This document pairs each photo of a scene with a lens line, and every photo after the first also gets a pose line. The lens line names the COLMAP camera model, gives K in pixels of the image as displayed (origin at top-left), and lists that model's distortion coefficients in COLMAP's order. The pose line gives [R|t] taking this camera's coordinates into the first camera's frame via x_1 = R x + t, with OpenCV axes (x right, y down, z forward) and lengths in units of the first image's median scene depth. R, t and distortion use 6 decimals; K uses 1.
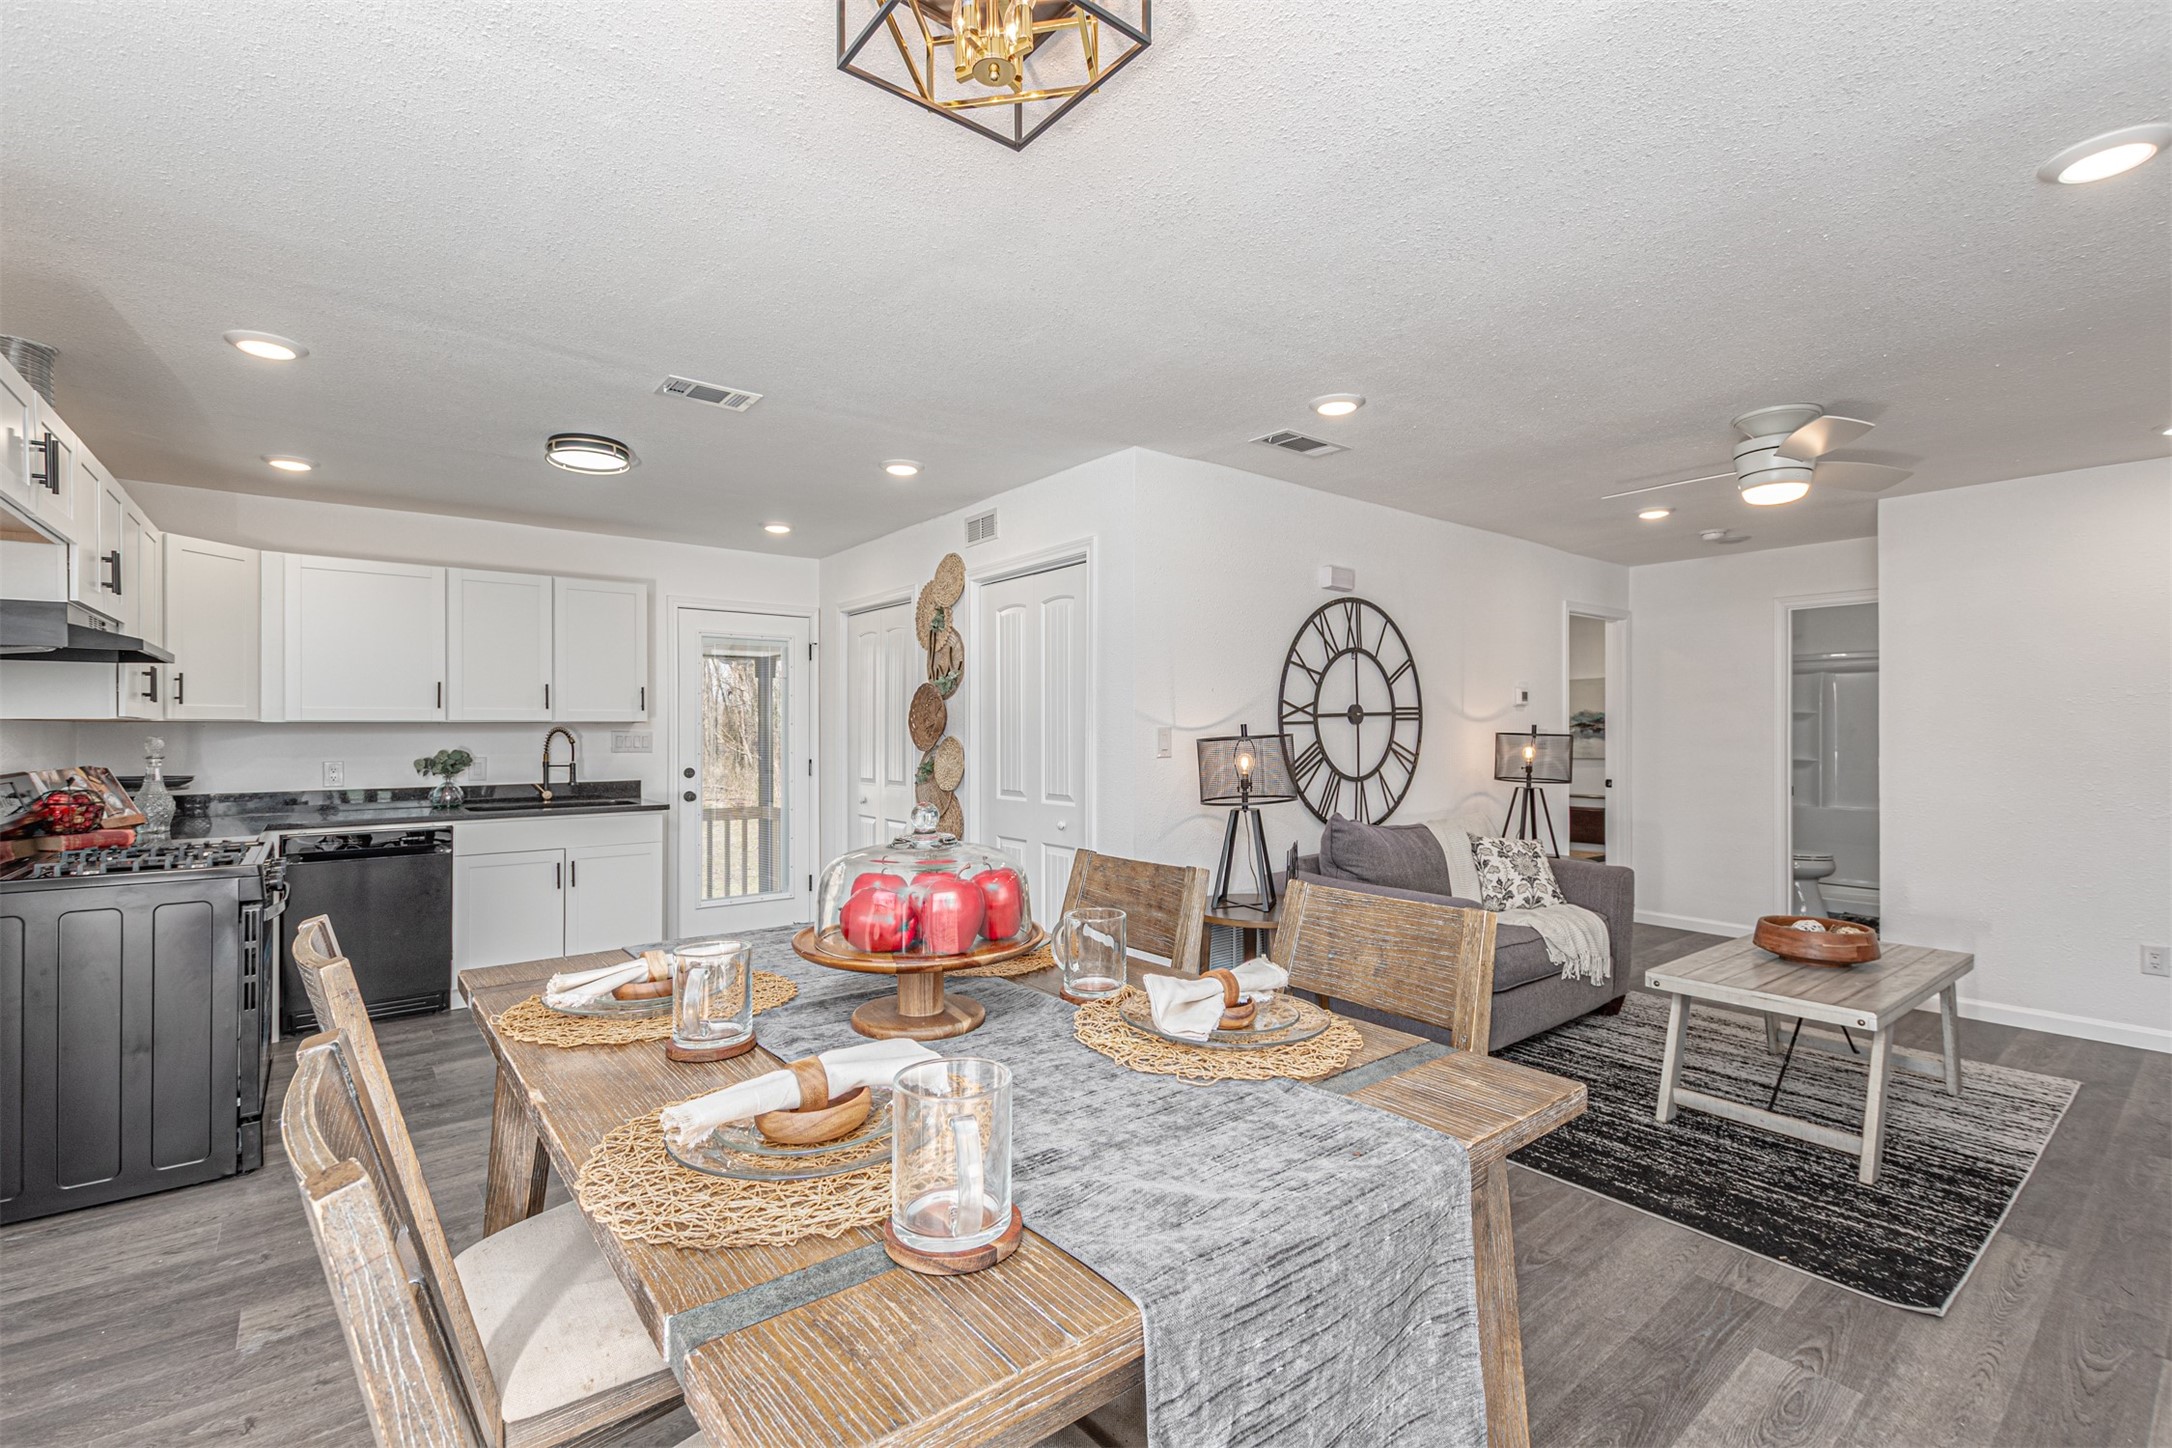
lens RADIAL K [[950.9, 0, 1092.0], [0, 950.9, 726.4], [0, 0, 1]] dist [0.009254, -0.003981]
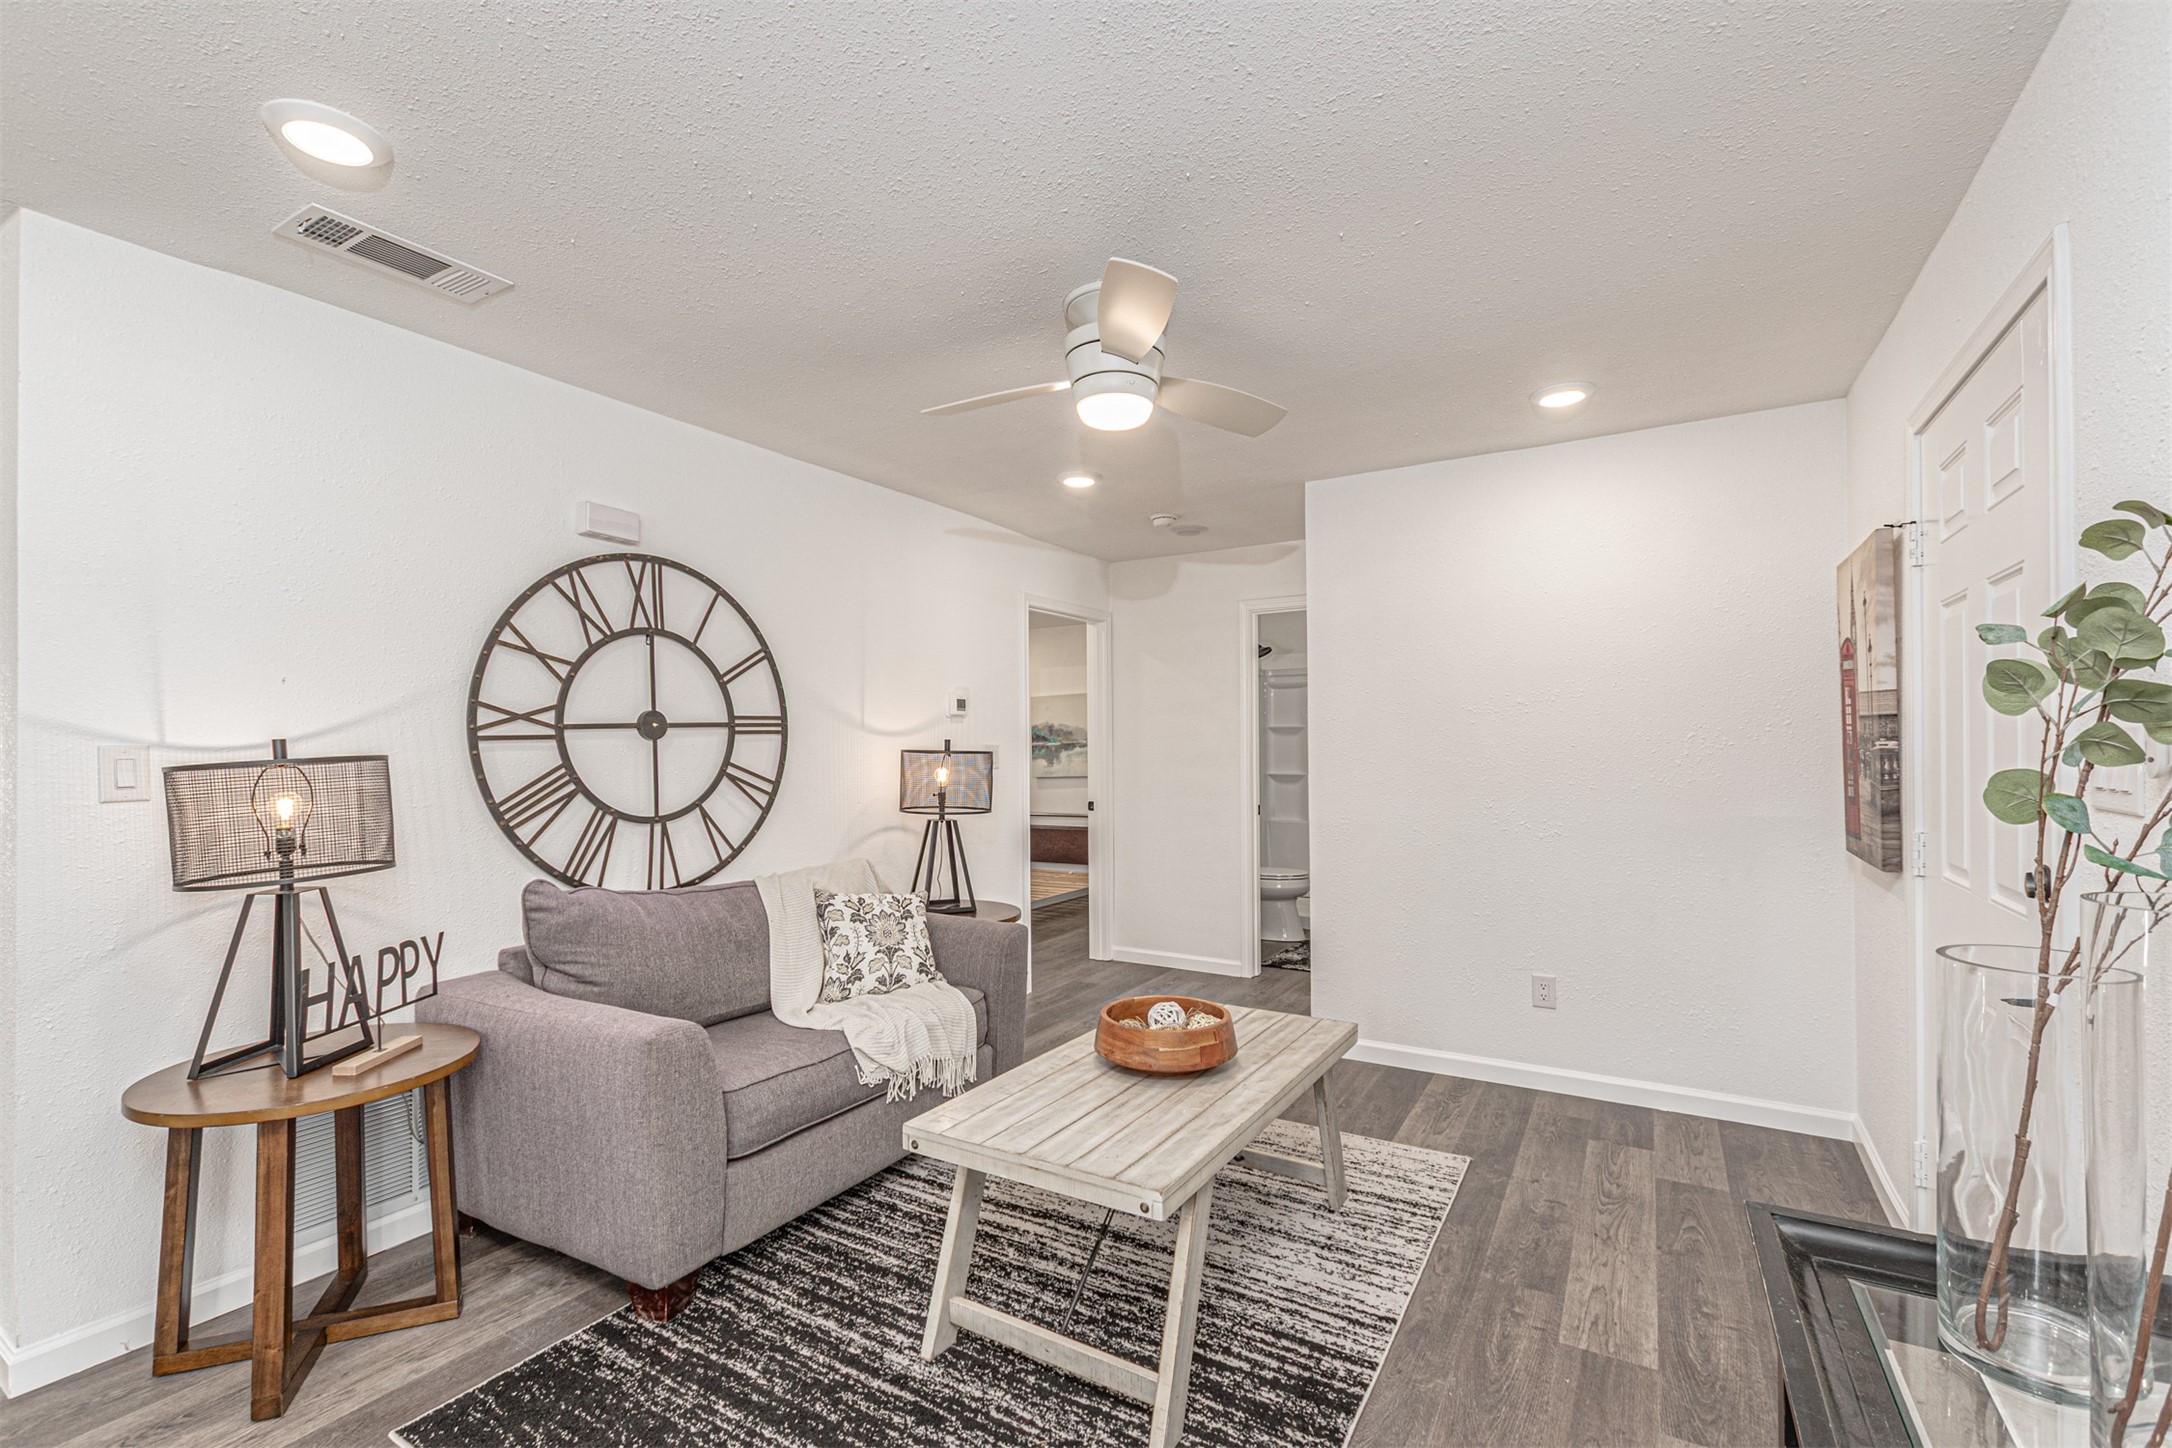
lens RADIAL K [[950.9, 0, 1073.1], [0, 950.9, 738.3], [0, 0, 1]] dist [0.009254, -0.003981]
pose [[0.940801, -0.006247, 0.338902, 0.334506], [0.009011, 0.999938, -0.006586, 0.004050], [-0.338839, 0.009250, 0.940799, 0.257575]]
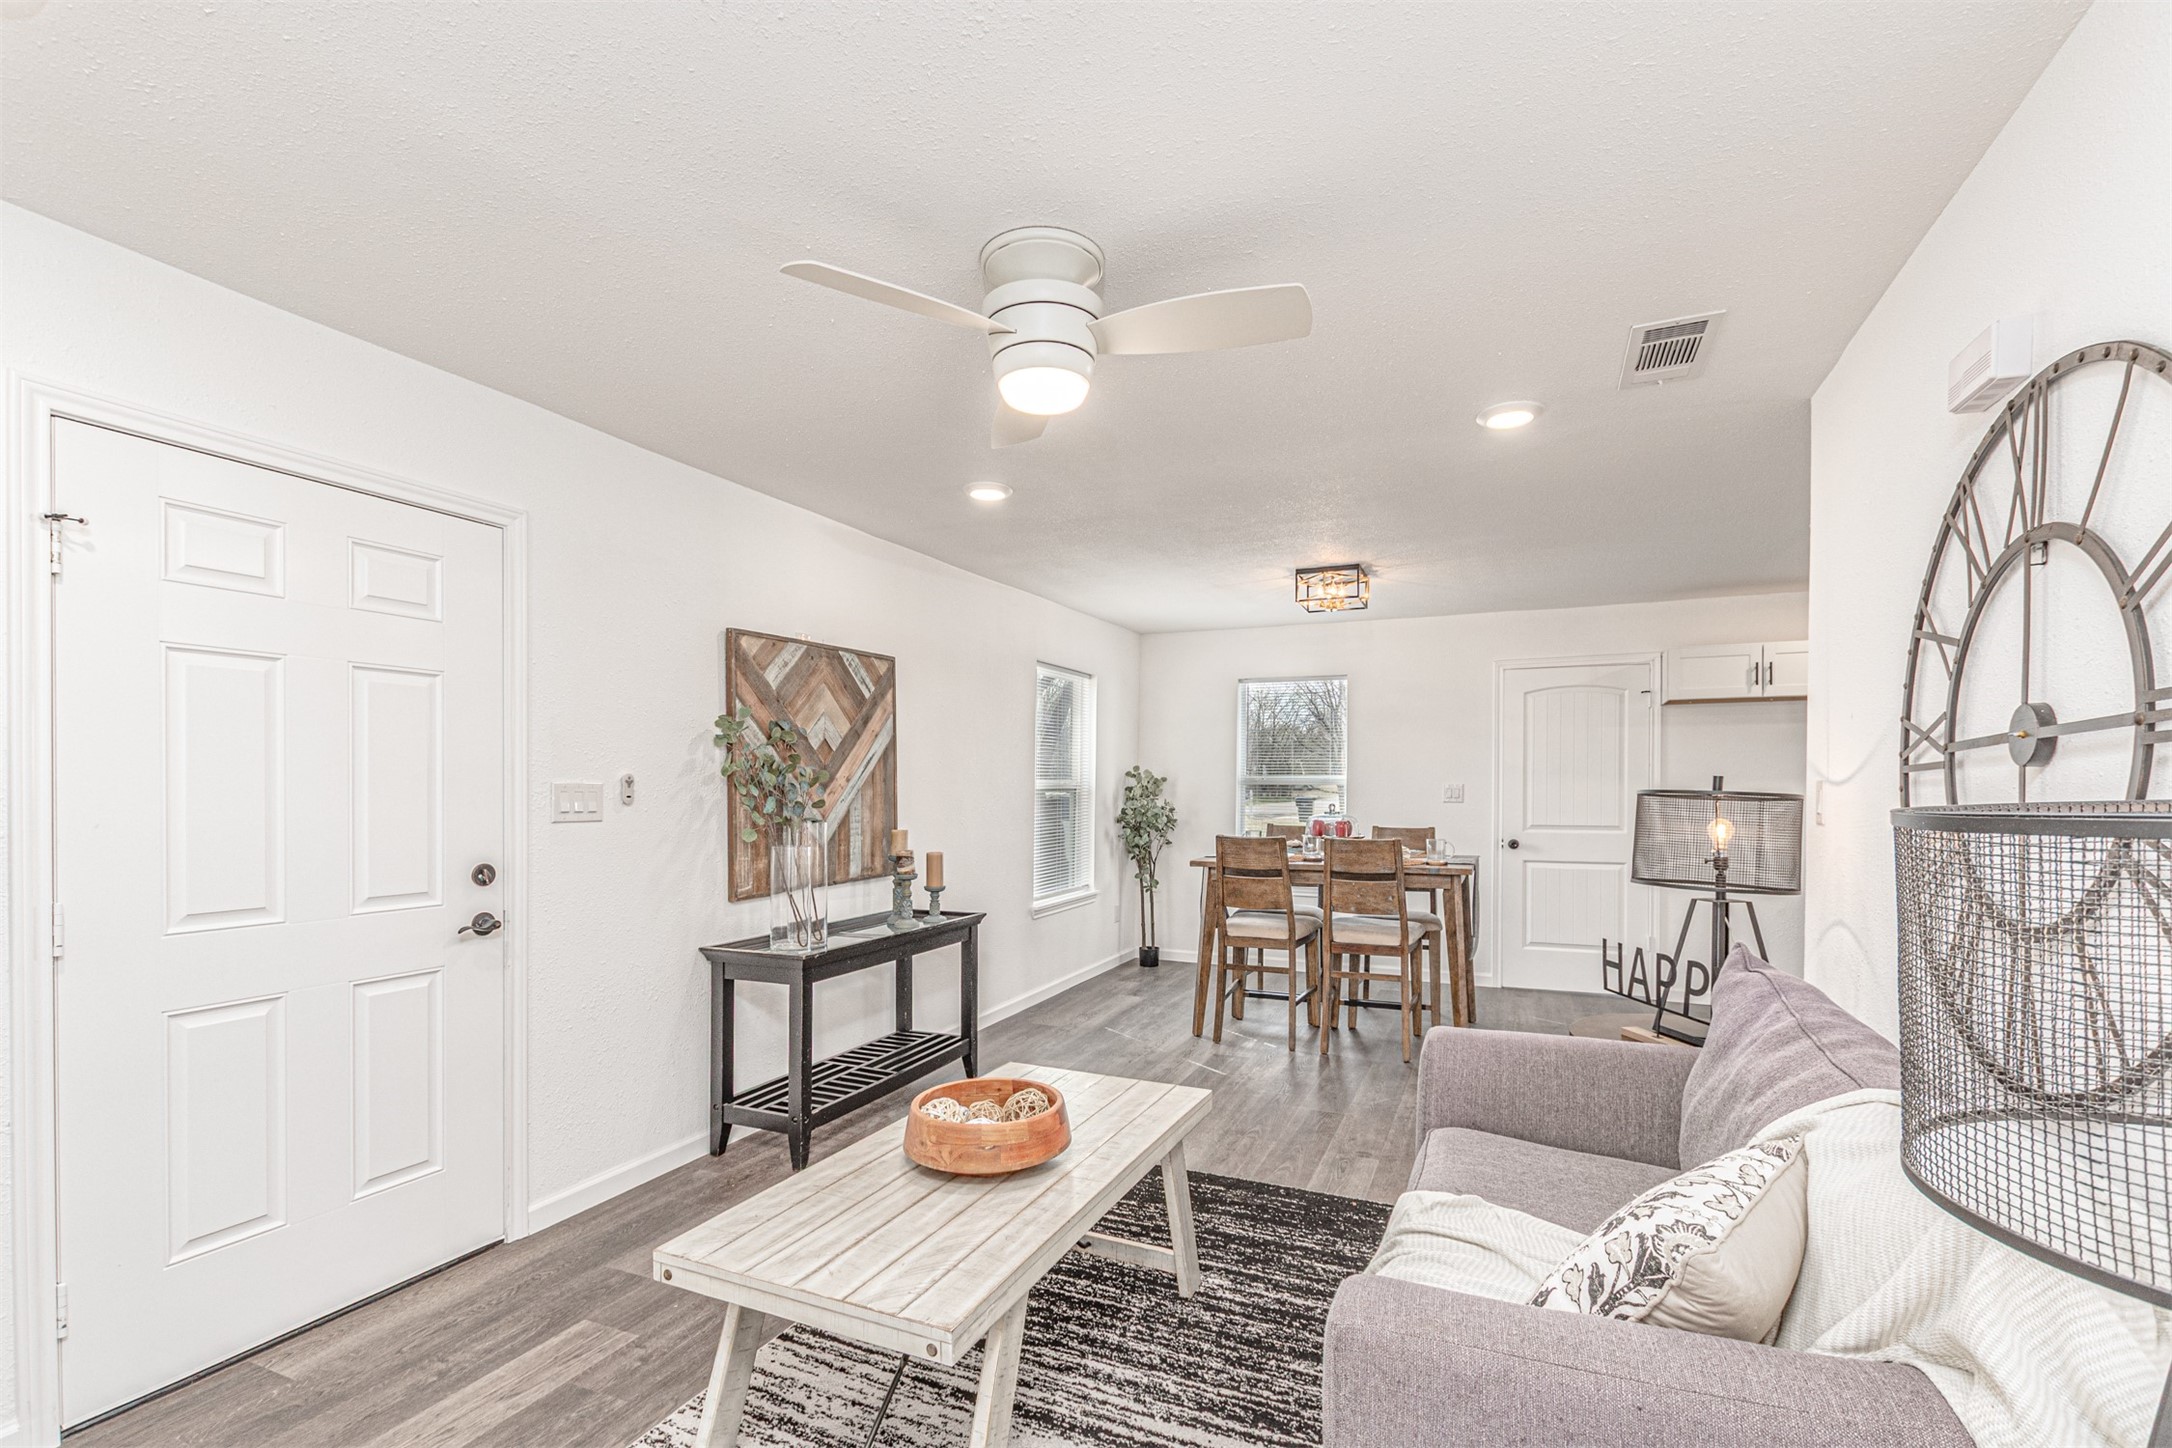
lens RADIAL K [[950.9, 0, 1061.7], [0, 950.9, 776.7], [0, 0, 1]] dist [0.009254, -0.003981]
pose [[-0.904405, -0.005183, -0.426644, 0.724979], [0.000922, 0.999900, -0.014100, 0.006455], [0.426675, -0.013146, -0.904309, 1.171003]]
